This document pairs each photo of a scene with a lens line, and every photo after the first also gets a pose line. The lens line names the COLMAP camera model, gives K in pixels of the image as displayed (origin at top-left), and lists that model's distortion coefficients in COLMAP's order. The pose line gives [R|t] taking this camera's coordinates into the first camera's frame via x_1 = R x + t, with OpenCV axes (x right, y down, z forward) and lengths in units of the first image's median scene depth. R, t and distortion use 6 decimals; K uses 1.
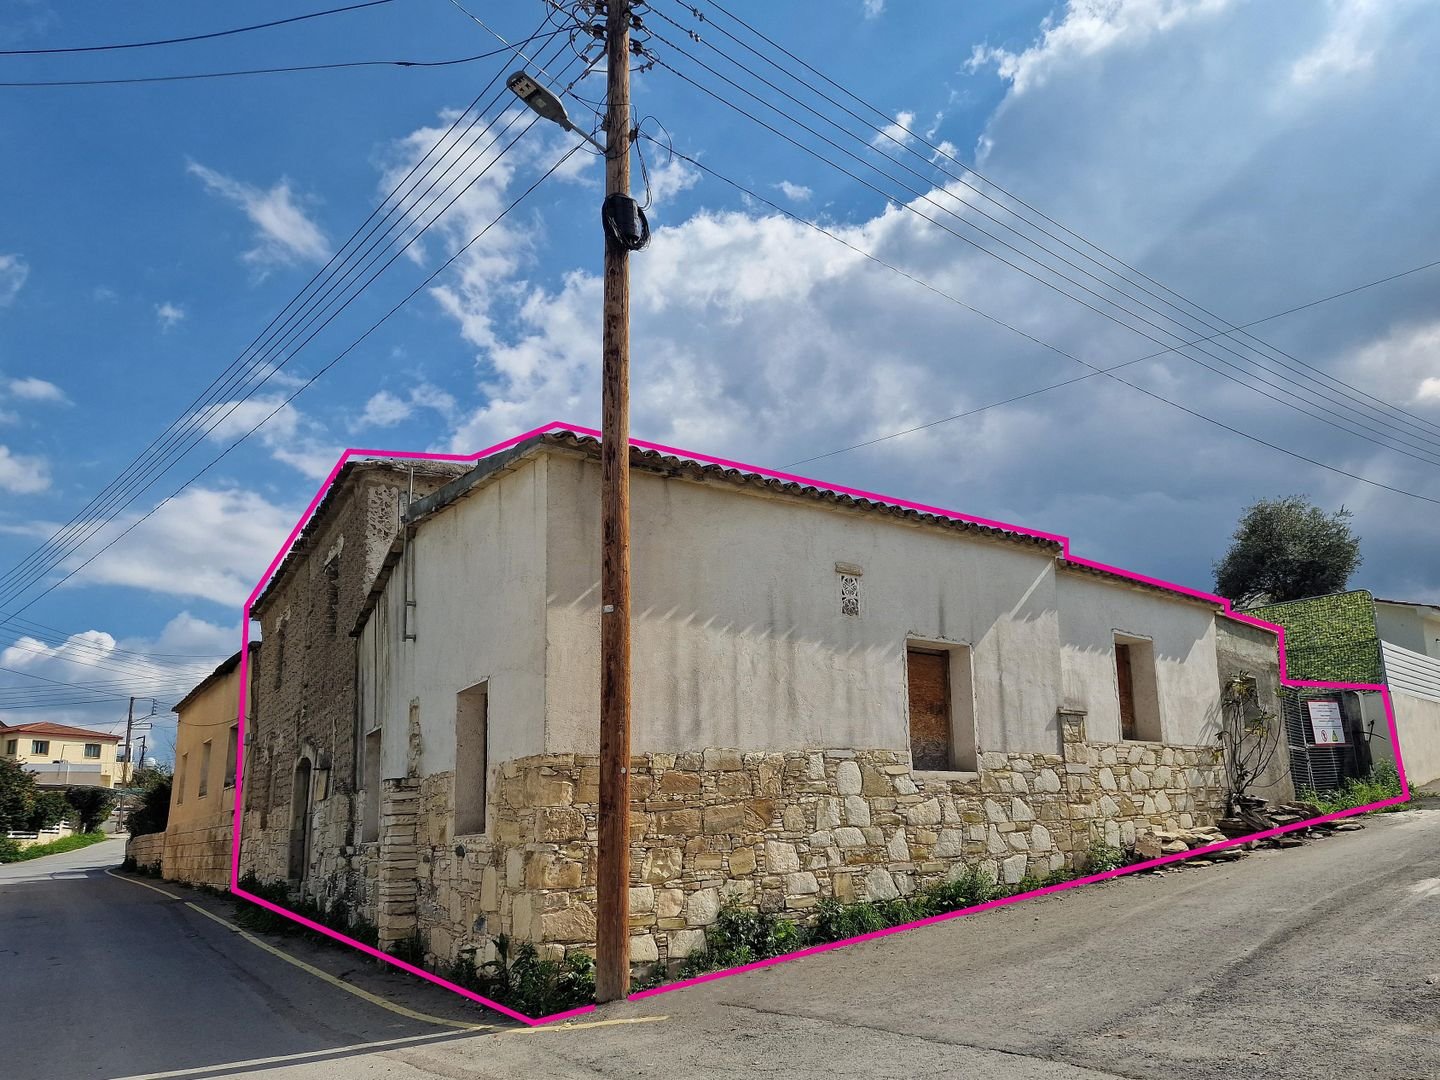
lens RADIAL K [[1053.6, 0, 722.2], [0, 1053.6, 617.5], [0, 0, 1]] dist [0.037309, -0.002236]
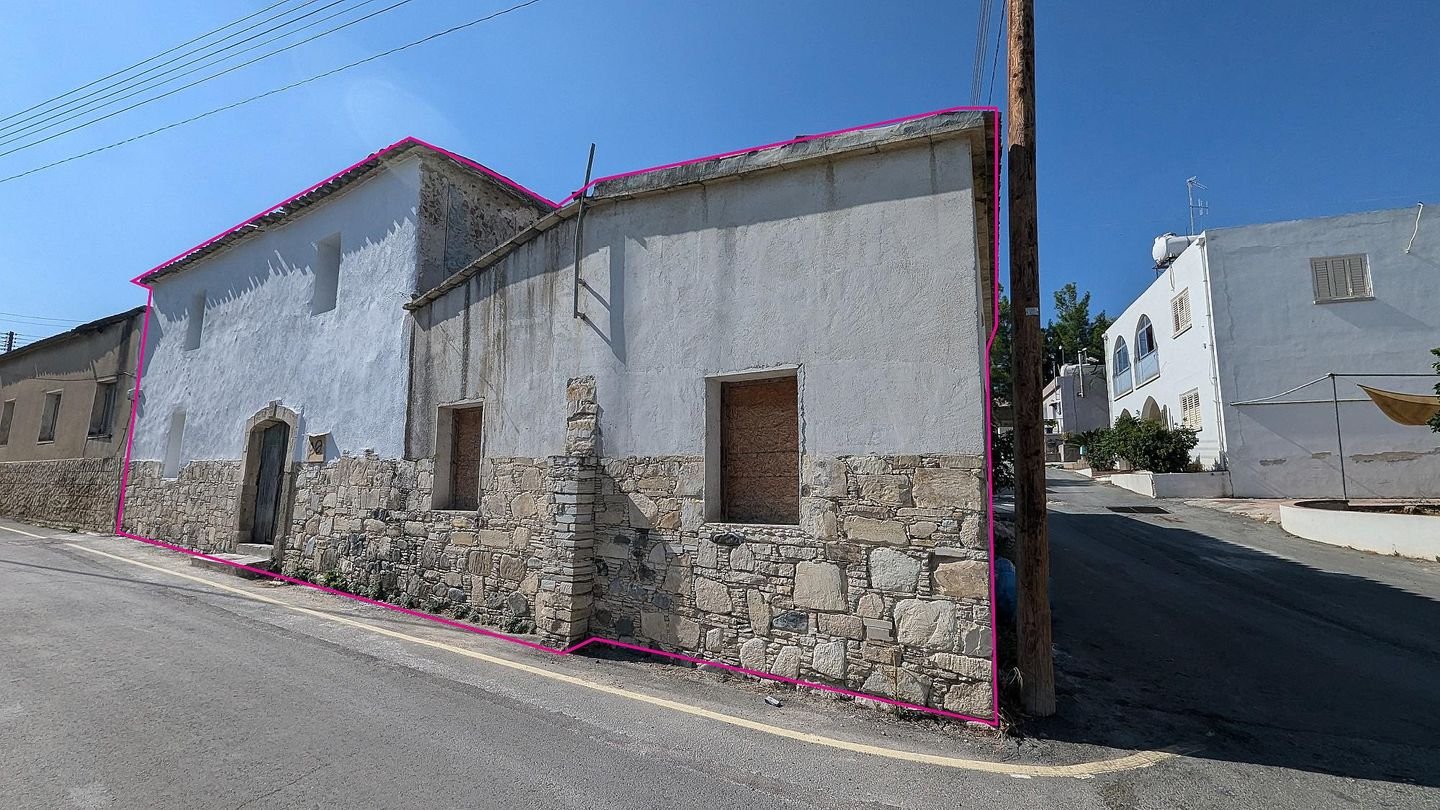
lens RADIAL K [[594.8, 0, 724.5], [0, 594.8, 414.3], [0, 0, 1]] dist [0.000339, 0.000521]
pose [[0.889192, 0.100740, 0.446306, -0.332184], [-0.131979, 0.990470, 0.039377, 0.057073], [-0.438086, -0.093917, 0.894014, 0.347920]]
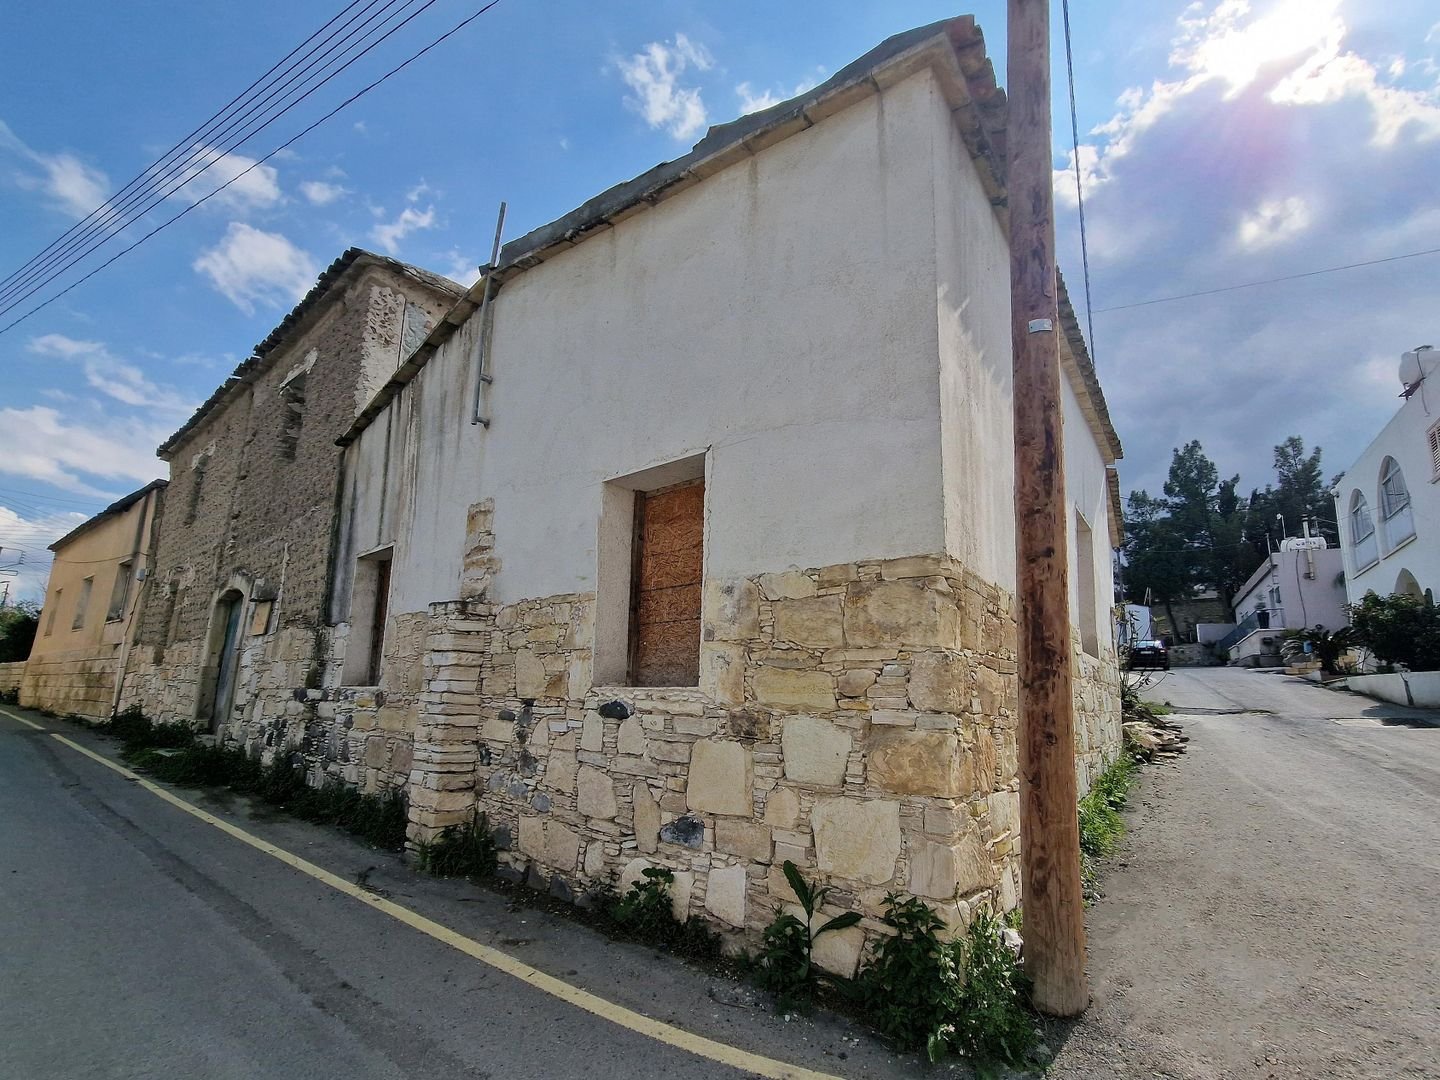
lens RADIAL K [[705.5, 0, 736.5], [0, 705.5, 571.5], [0, 0, 1]] dist [-0.001856, -0.000520]
pose [[0.948146, 0.115056, 0.296280, -0.208484], [-0.120080, 0.992763, -0.001250, 0.083611], [-0.294280, -0.034392, 0.955100, 0.370916]]
